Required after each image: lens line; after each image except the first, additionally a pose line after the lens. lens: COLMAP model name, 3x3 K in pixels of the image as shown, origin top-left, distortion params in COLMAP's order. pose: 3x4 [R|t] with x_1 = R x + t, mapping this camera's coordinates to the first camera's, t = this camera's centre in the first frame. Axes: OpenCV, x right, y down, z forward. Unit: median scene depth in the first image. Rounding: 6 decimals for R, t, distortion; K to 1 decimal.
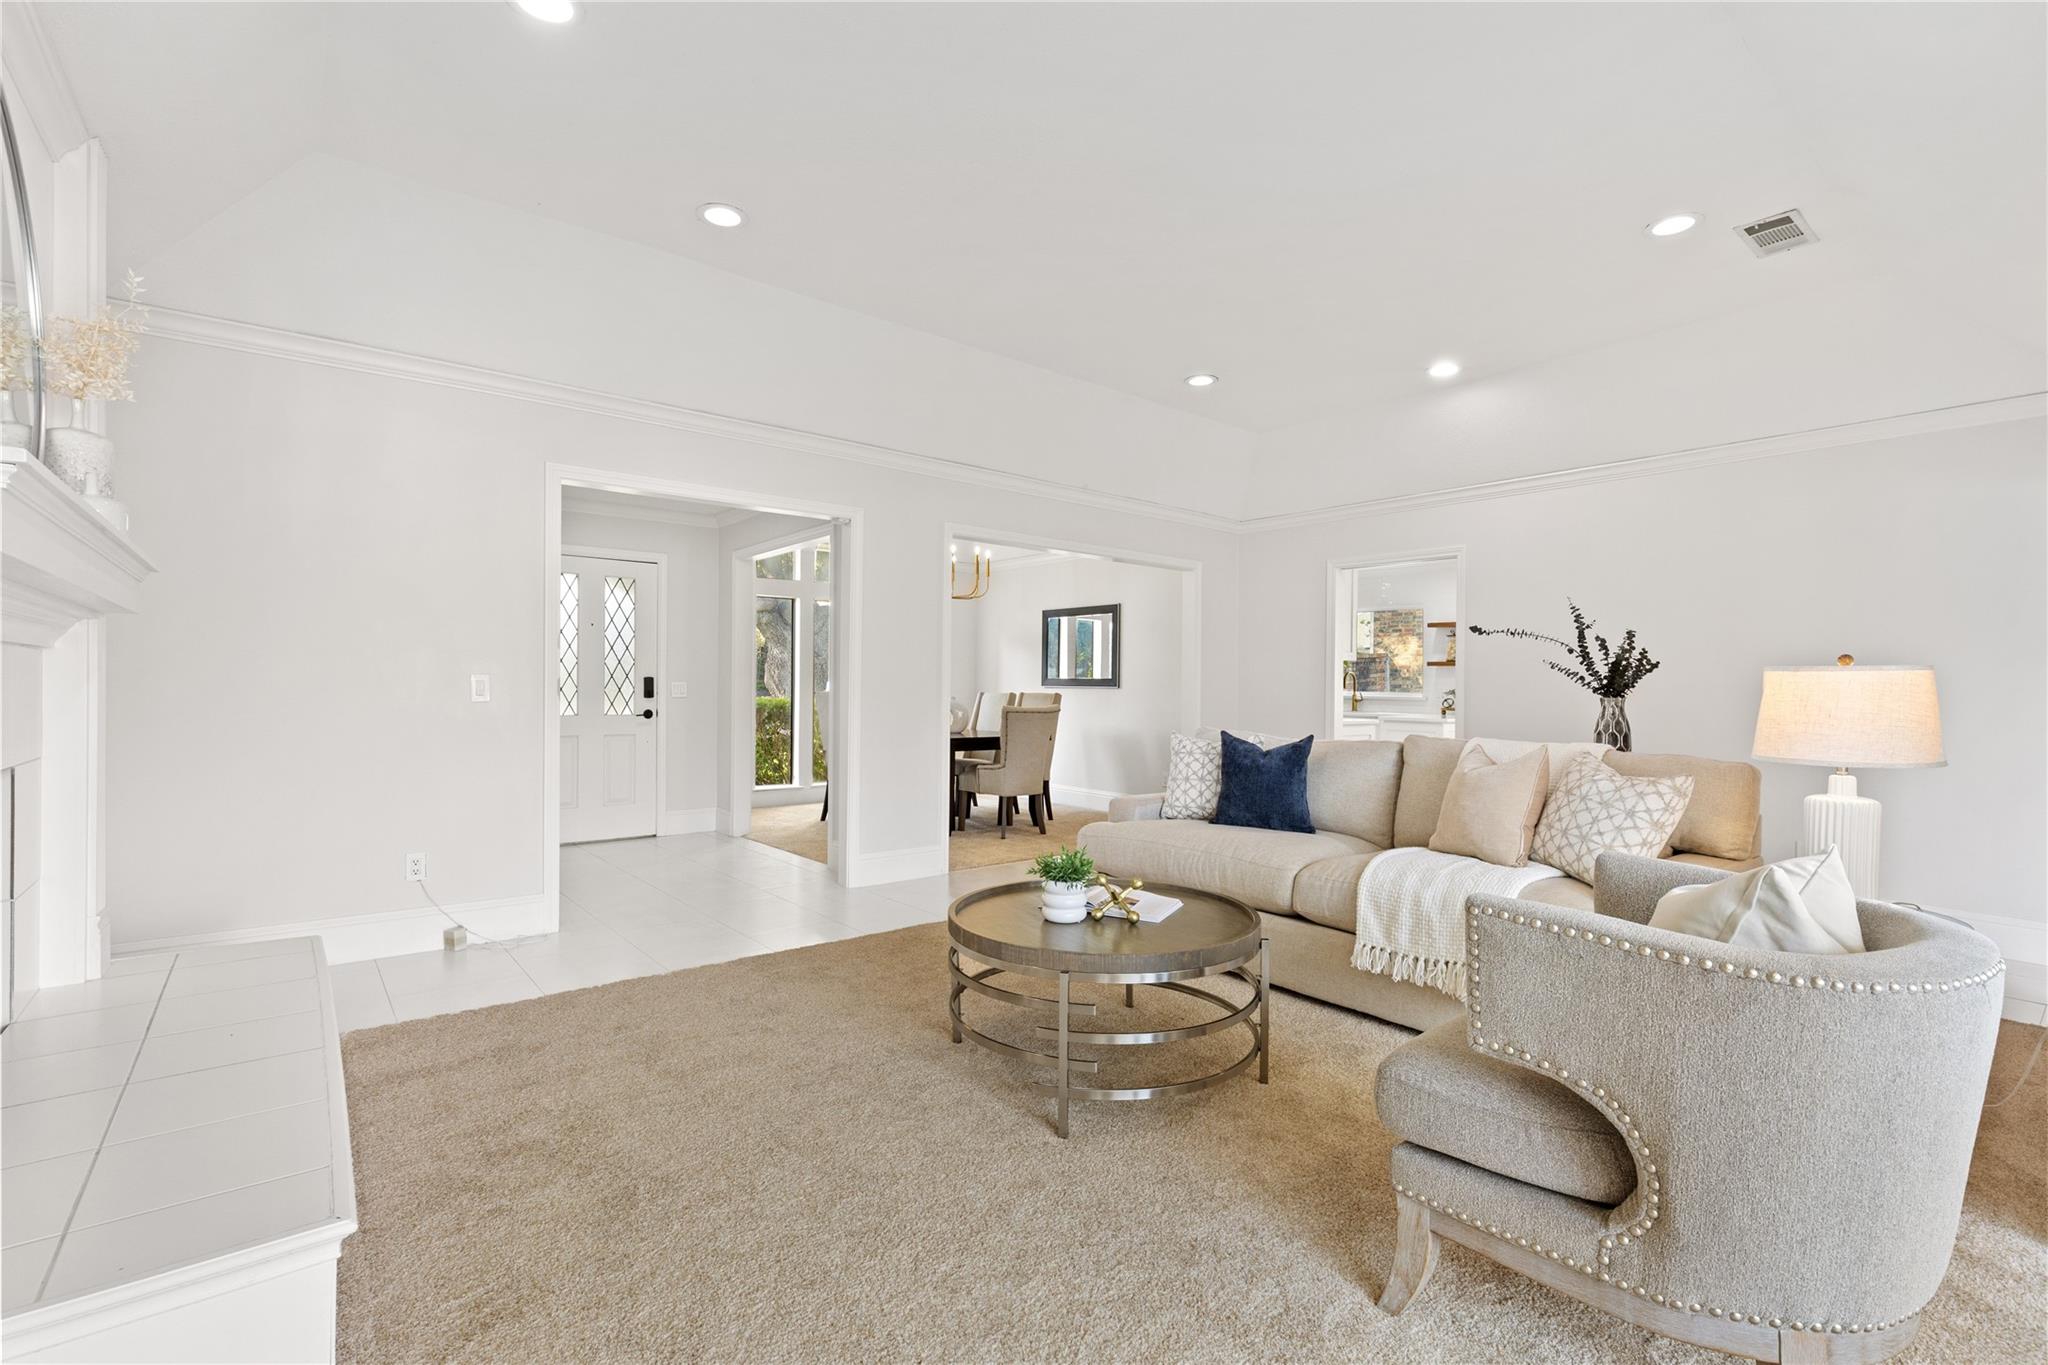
lens RADIAL K [[924.6, 0, 1024.0], [0, 924.6, 682.5], [0, 0, 1]] dist [0.006930, -0.000562]
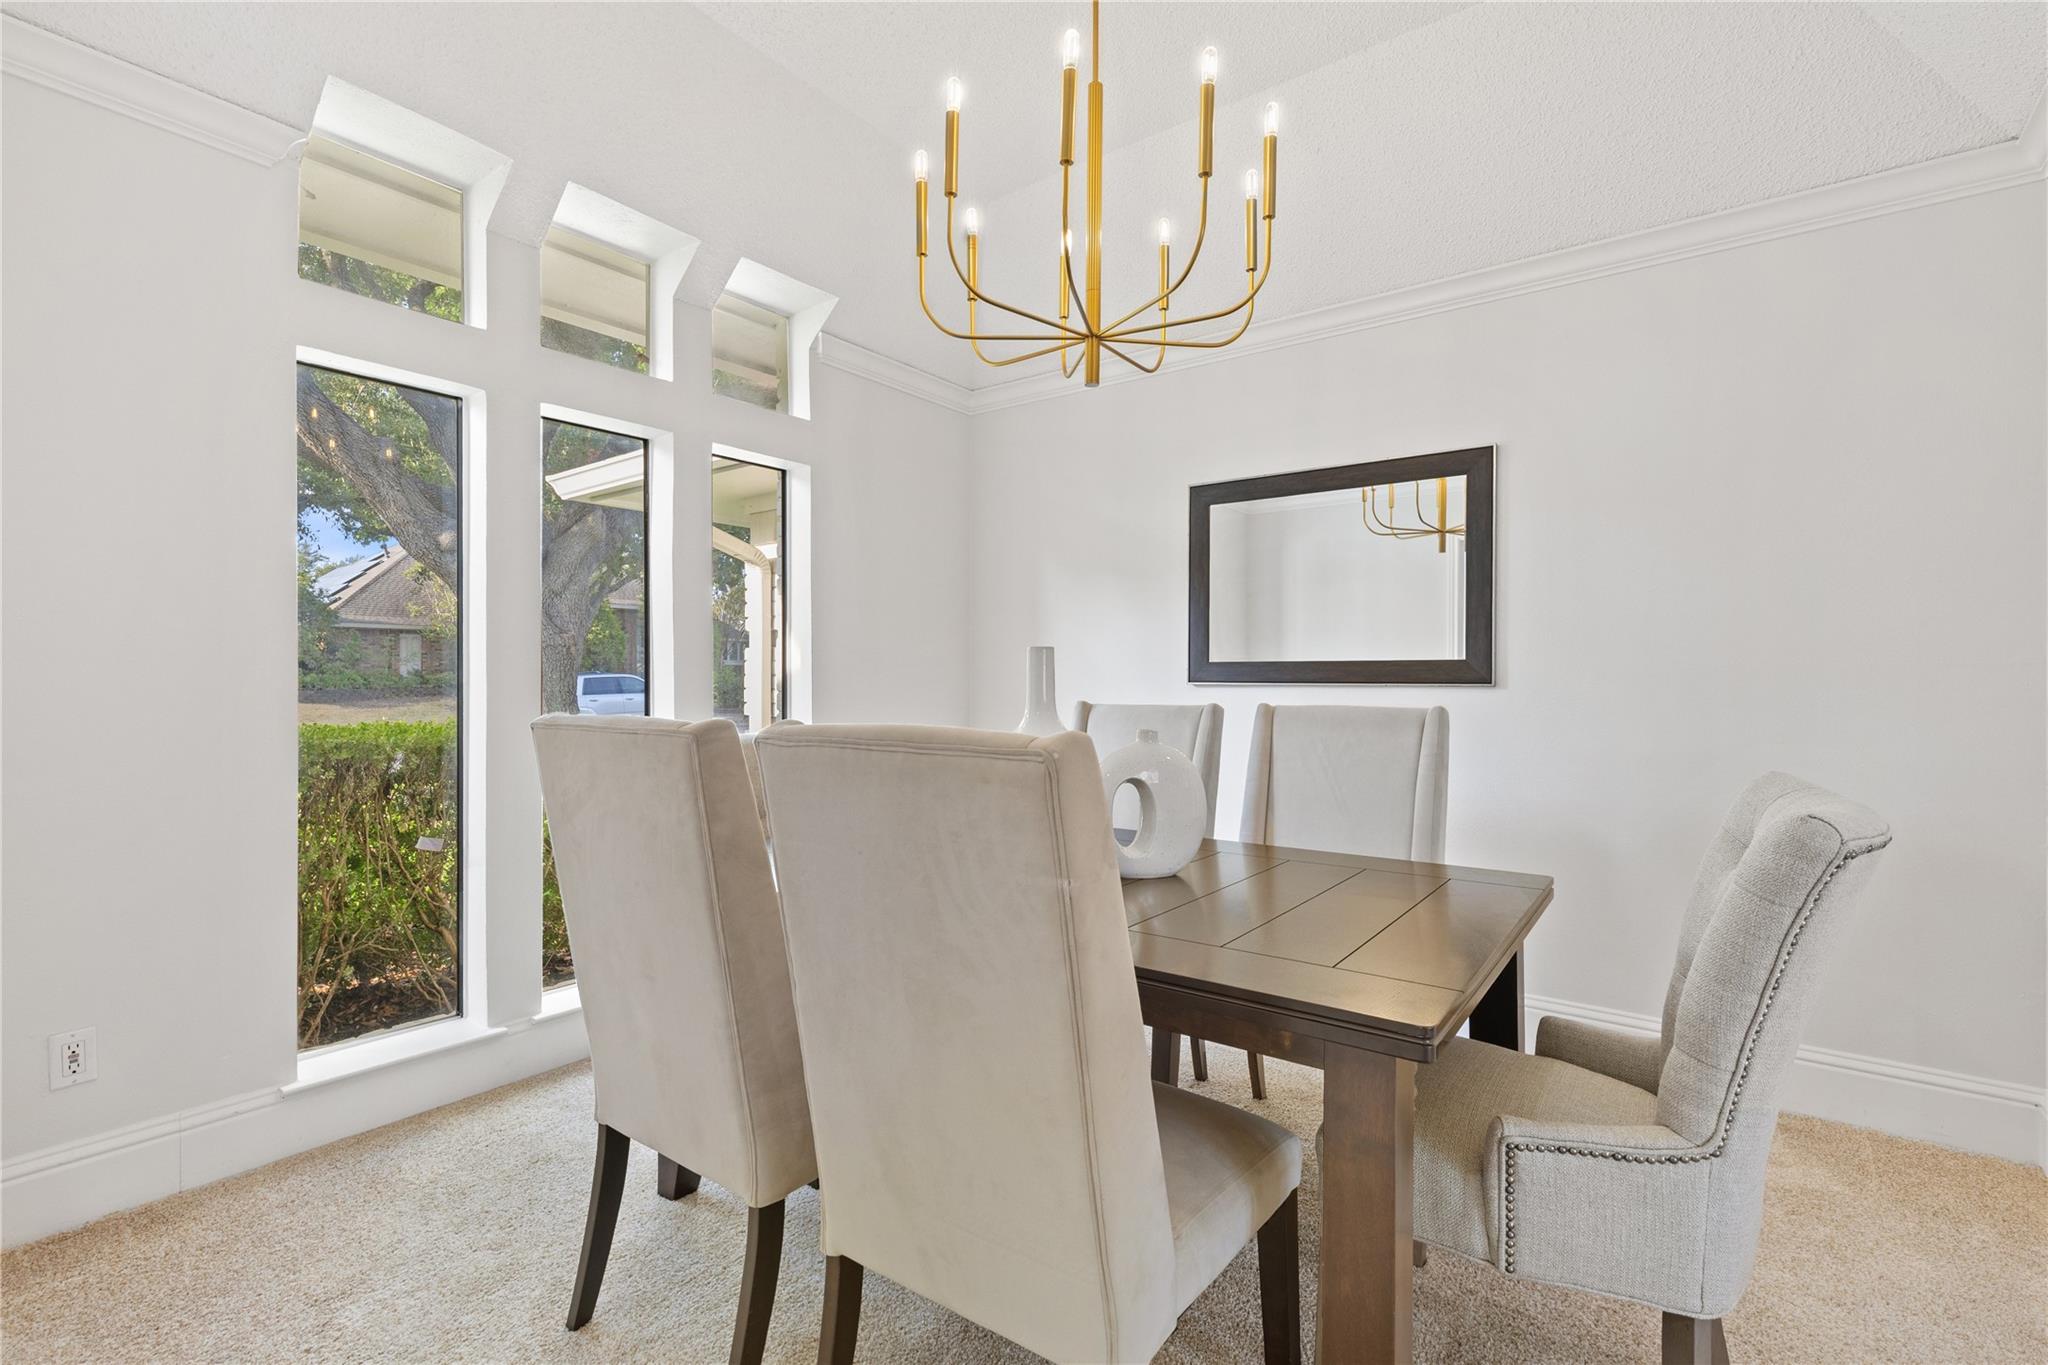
lens RADIAL K [[924.6, 0, 1024.0], [0, 924.6, 682.5], [0, 0, 1]] dist [0.006930, -0.000562]
pose [[0.968001, -0.008310, 0.250809, -0.147348], [0.006375, 0.999943, 0.008527, -0.000308], [-0.250865, -0.006655, 0.967999, 0.664064]]
